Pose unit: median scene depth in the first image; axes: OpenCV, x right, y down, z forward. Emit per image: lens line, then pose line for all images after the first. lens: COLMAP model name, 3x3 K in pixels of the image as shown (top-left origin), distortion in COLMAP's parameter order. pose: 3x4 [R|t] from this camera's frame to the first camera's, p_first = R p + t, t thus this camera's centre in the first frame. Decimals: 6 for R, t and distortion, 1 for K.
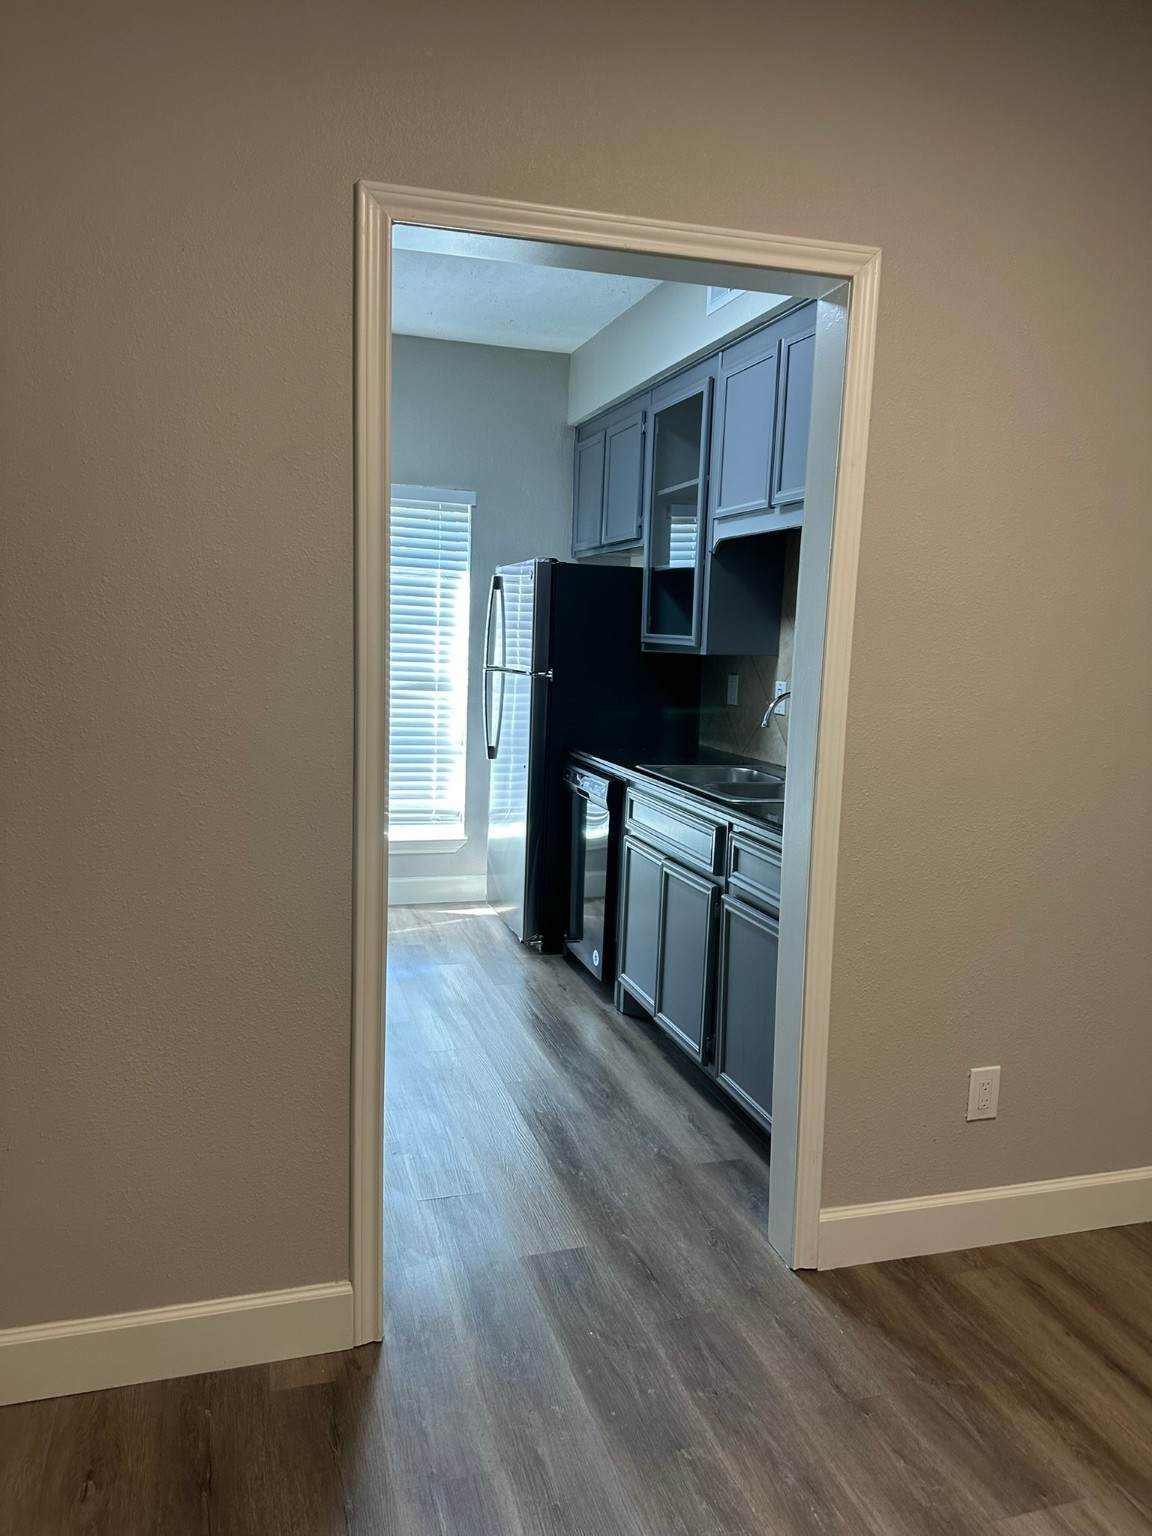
lens RADIAL K [[1040.5, 0, 543.0], [0, 1040.5, 767.4], [0, 0, 1]] dist [0.079496, -0.126654]
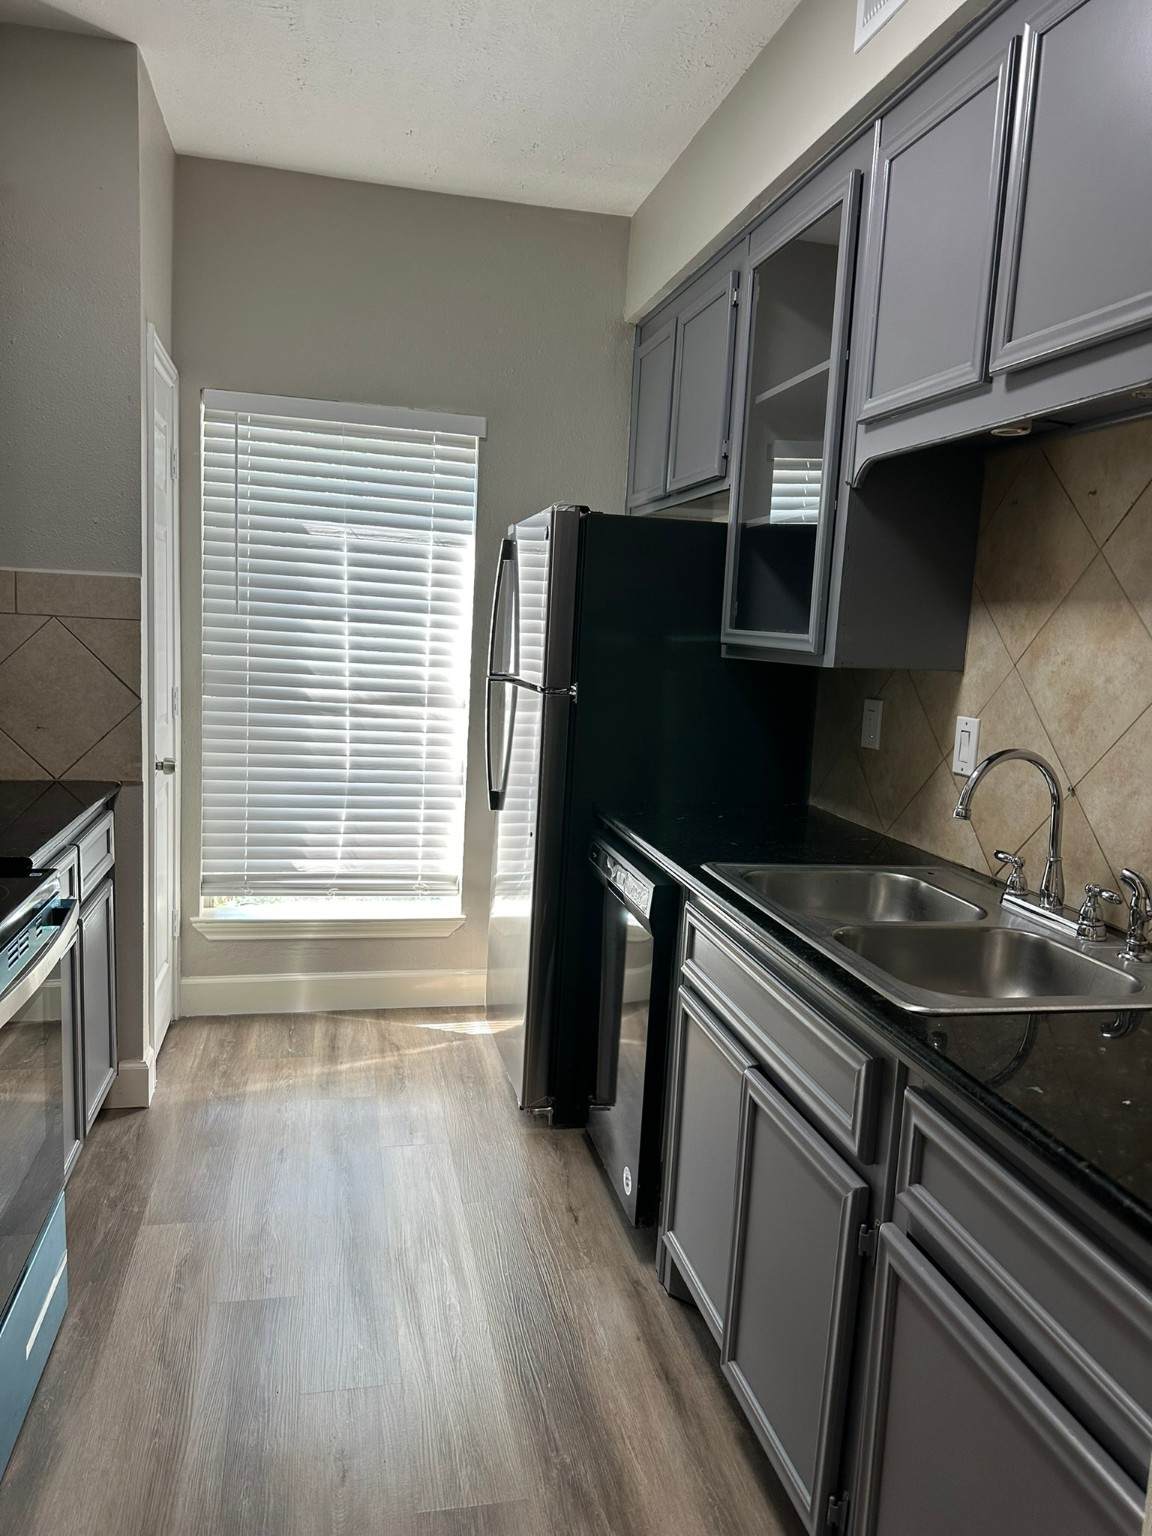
lens RADIAL K [[1040.5, 0, 543.0], [0, 1040.5, 767.4], [0, 0, 1]] dist [0.079496, -0.126654]
pose [[0.996263, 0.027578, -0.081847, 0.039484], [-0.027097, 0.999608, 0.006988, -0.045171], [0.082007, -0.004744, 0.996620, 0.354328]]
